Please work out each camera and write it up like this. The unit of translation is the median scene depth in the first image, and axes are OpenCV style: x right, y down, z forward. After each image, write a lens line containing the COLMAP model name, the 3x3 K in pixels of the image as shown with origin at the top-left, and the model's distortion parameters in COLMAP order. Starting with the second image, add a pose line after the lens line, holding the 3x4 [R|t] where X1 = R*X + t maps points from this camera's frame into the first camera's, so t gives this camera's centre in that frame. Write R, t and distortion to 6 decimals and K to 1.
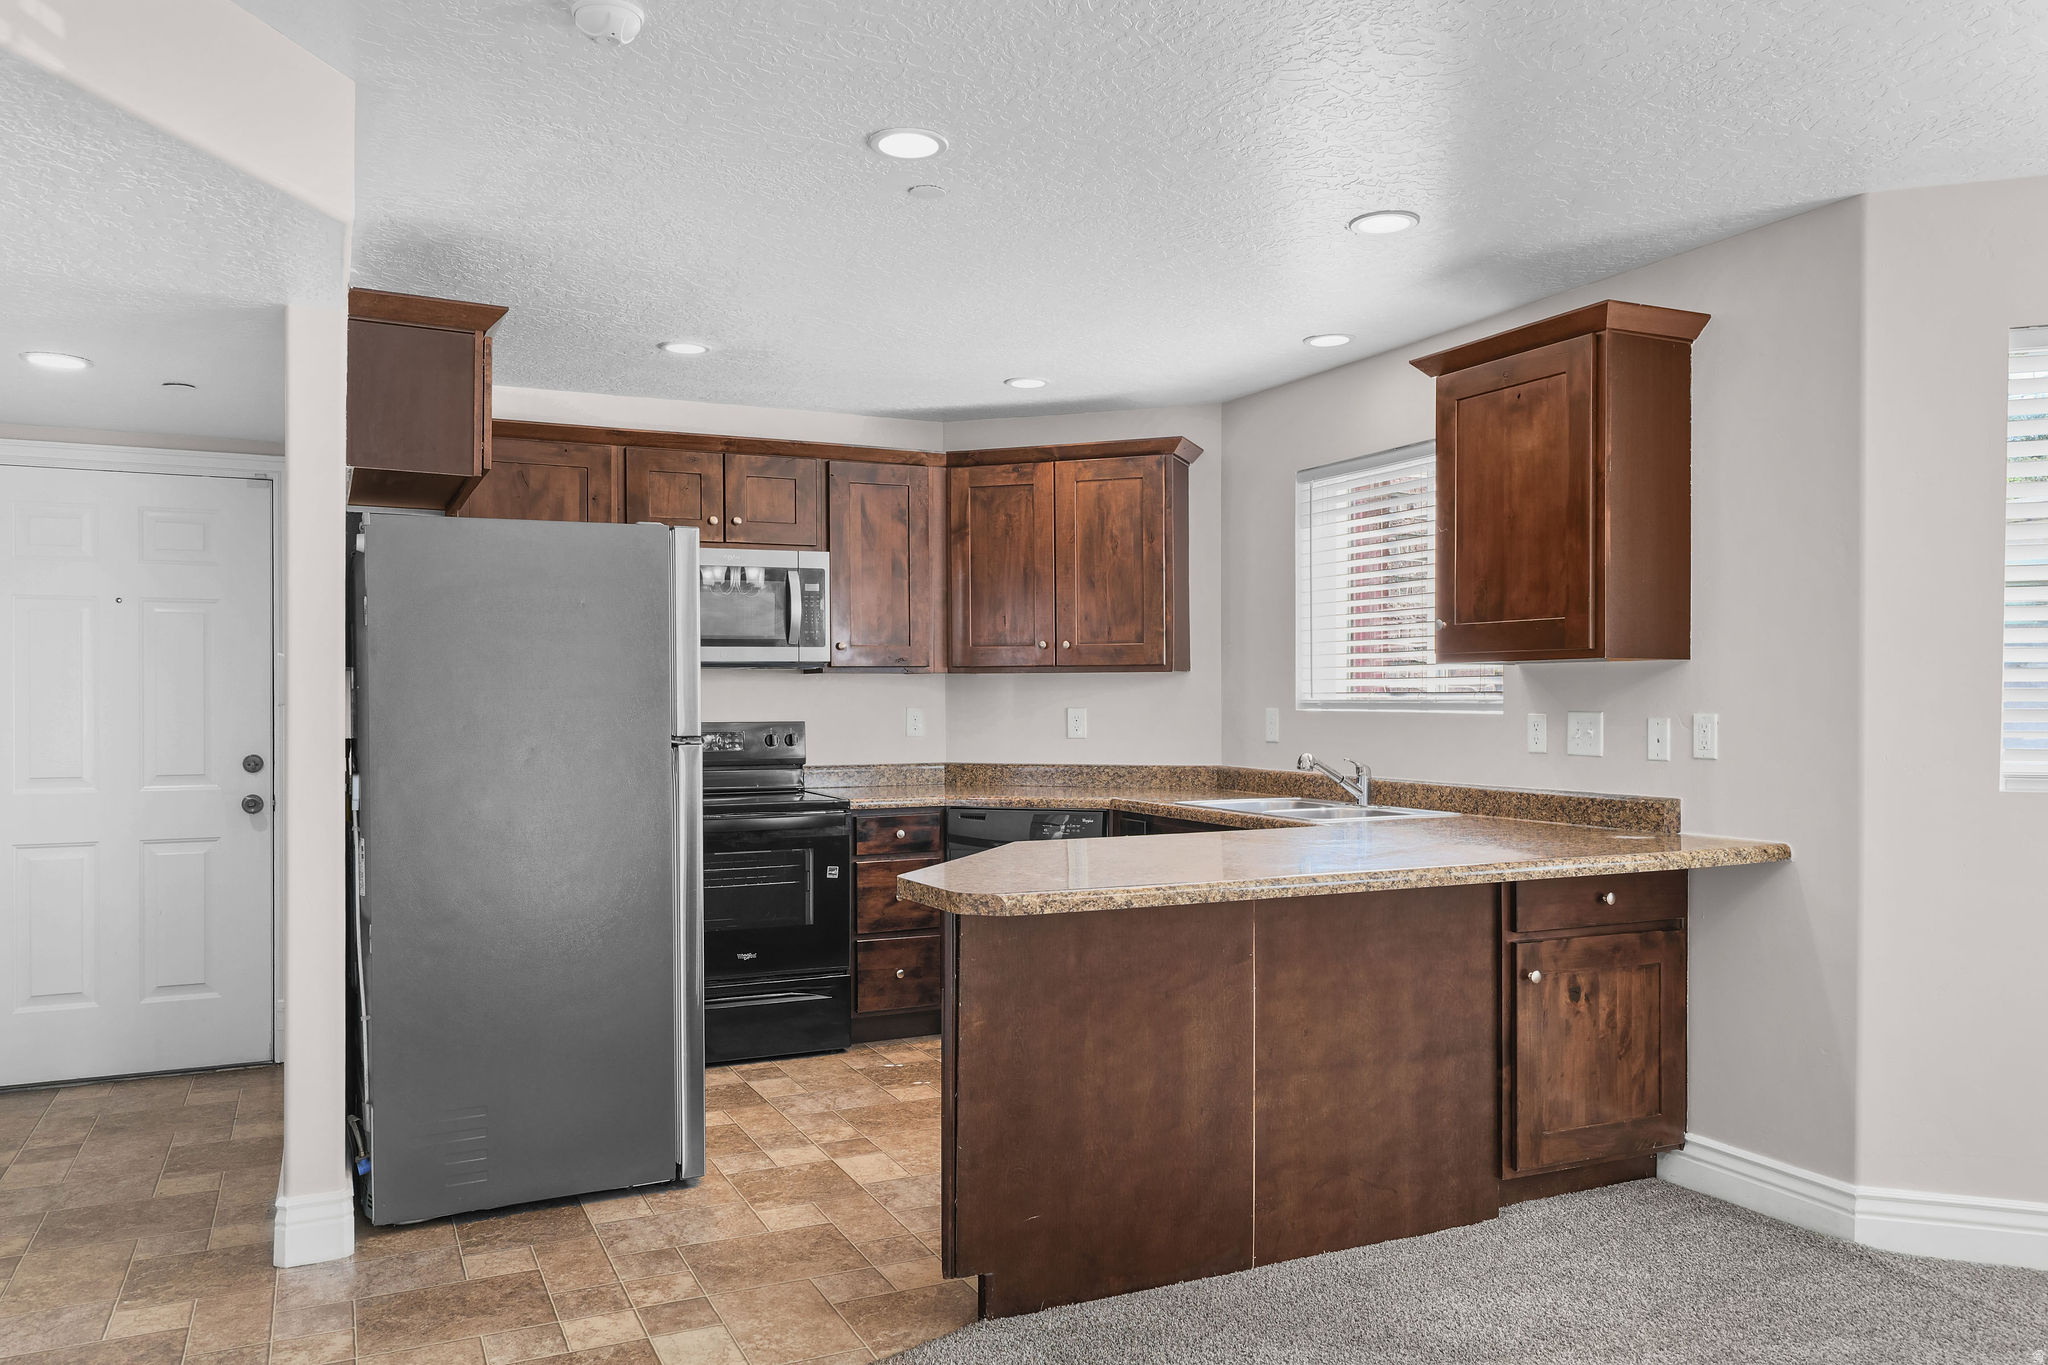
lens RADIAL K [[1462.2, 0, 1009.8], [0, 1462.2, 700.5], [0, 0, 1]] dist [0.003349, 0.001113]
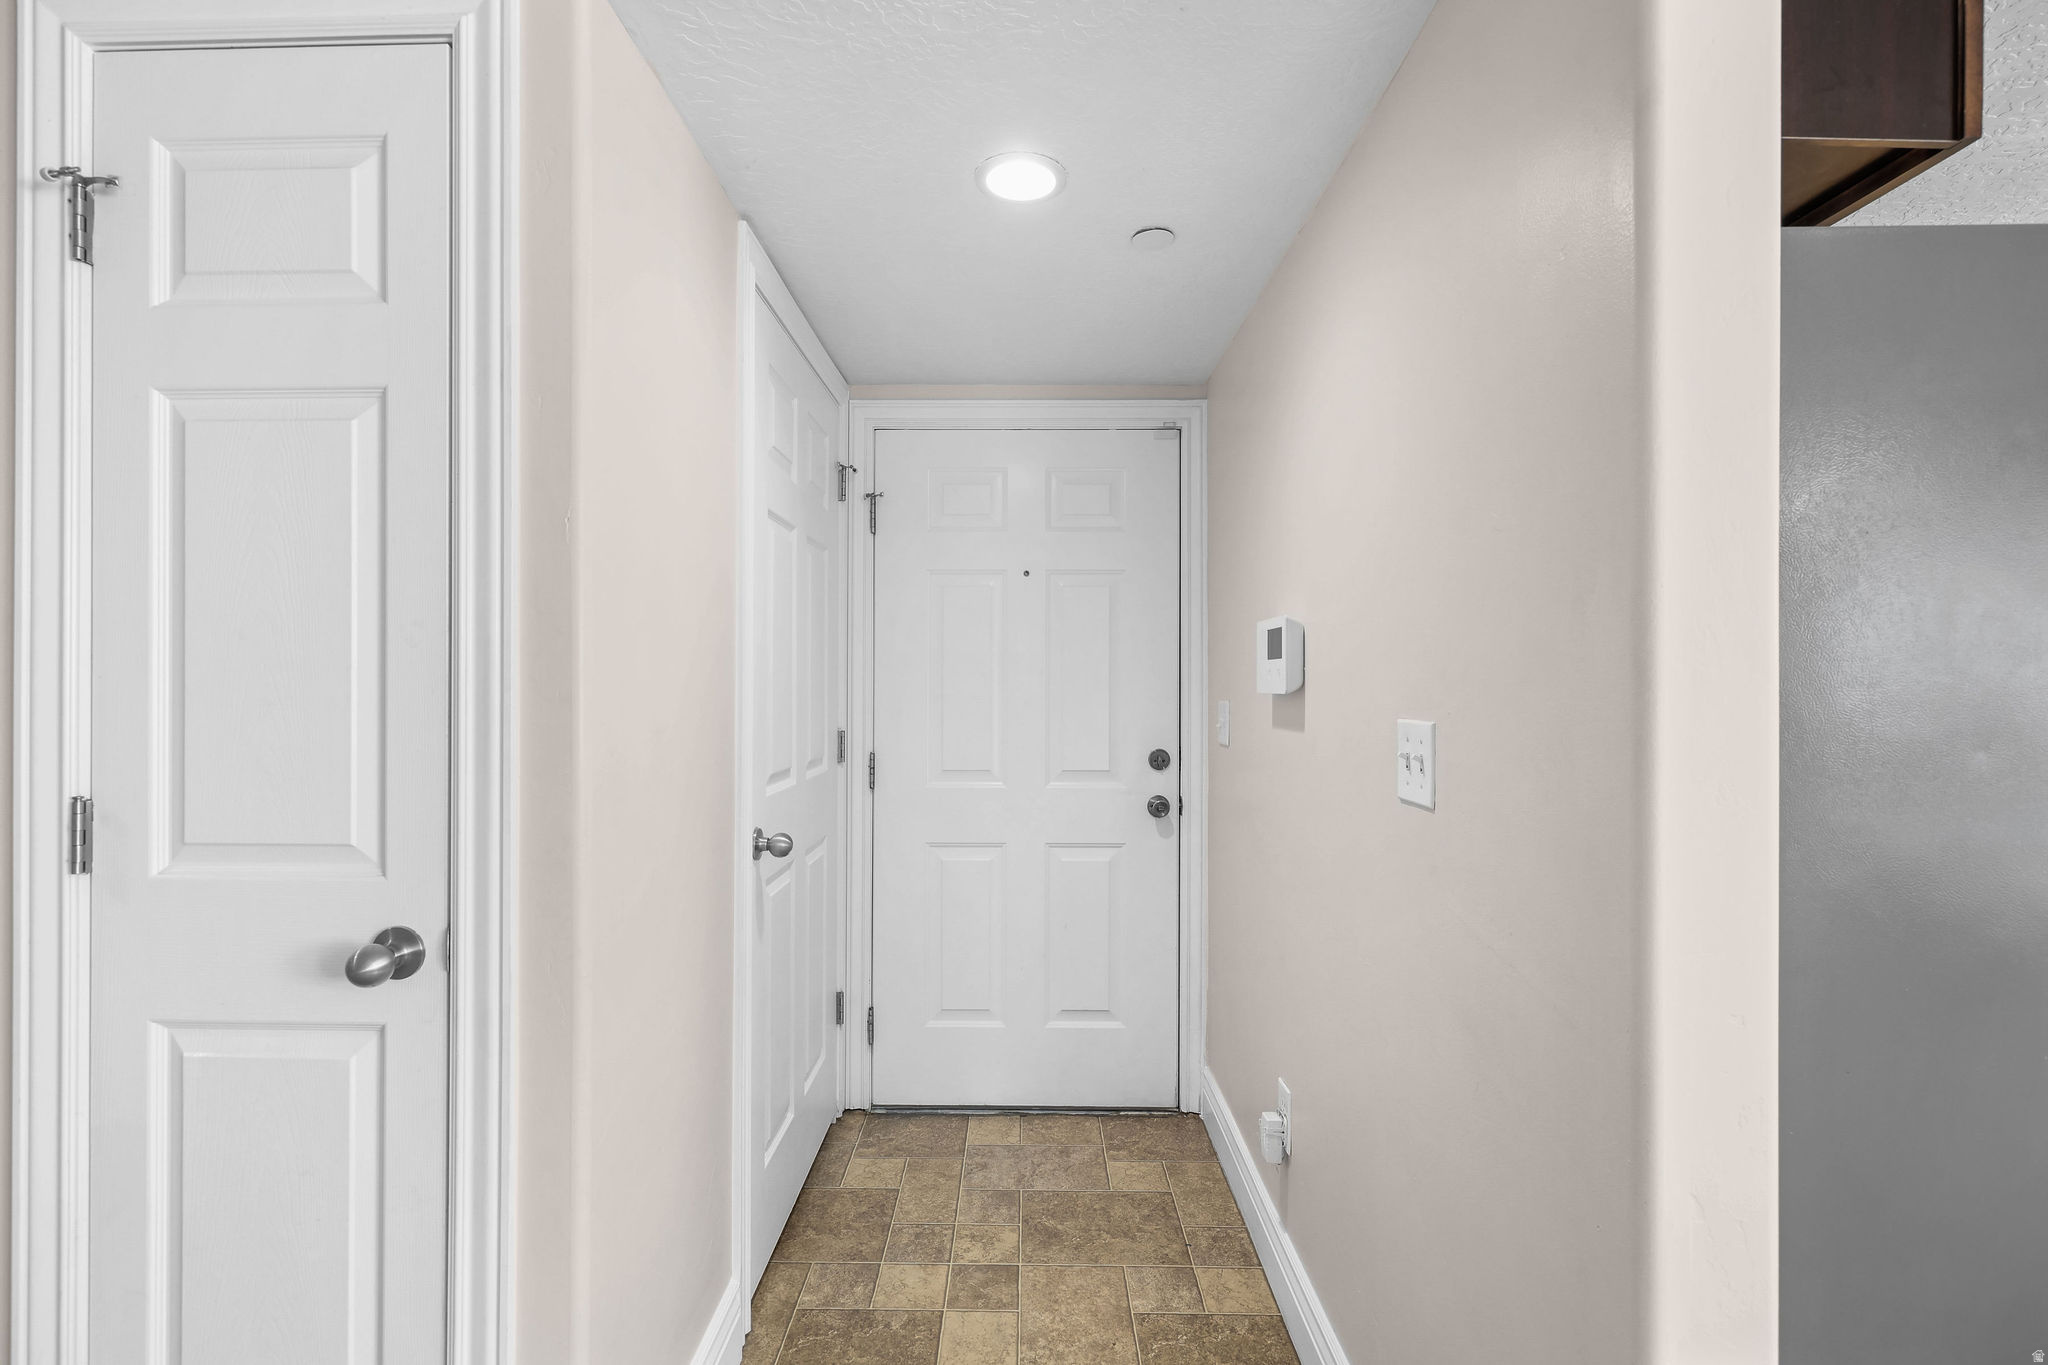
lens RADIAL K [[950.7, 0, 1019.0], [0, 950.7, 684.4], [0, 0, 1]] dist [0.002069, -0.000617]
pose [[0.900042, 0.004686, -0.435777, -0.401014], [-0.006533, 0.999975, -0.002742, 0.000925], [0.435753, 0.005315, 0.900050, 0.530161]]
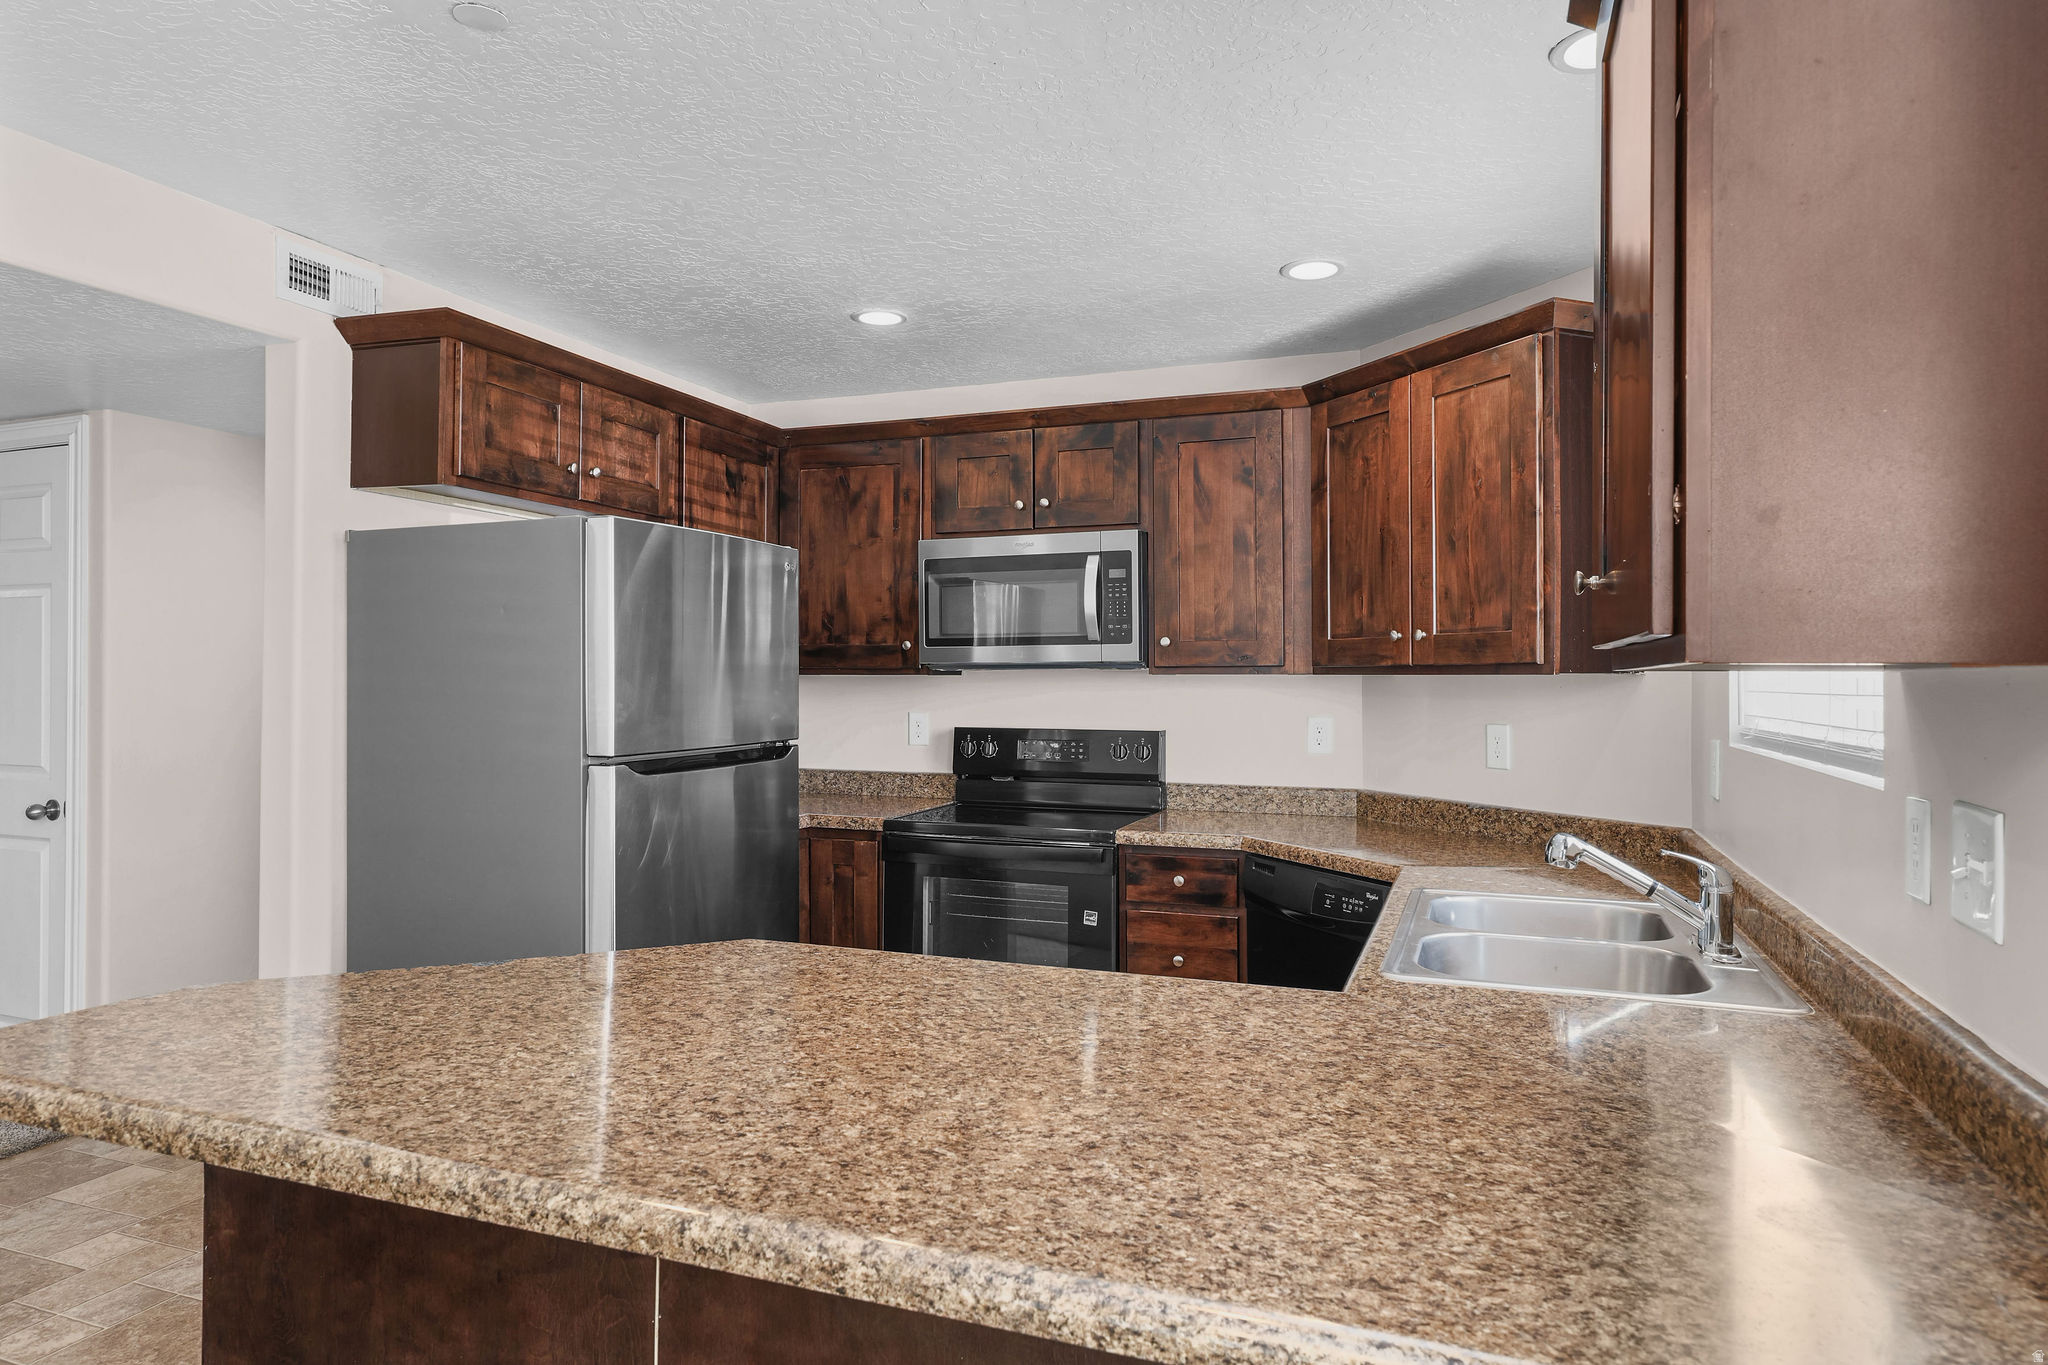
lens RADIAL K [[1232.0, 0, 1013.4], [0, 1232.0, 670.2], [0, 0, 1]] dist [0.002910, -0.000971]
pose [[0.692149, -0.000221, -0.721755, 0.416243], [-0.007343, 0.999946, -0.007348, -0.019957], [0.721718, 0.010386, 0.692110, 0.581648]]
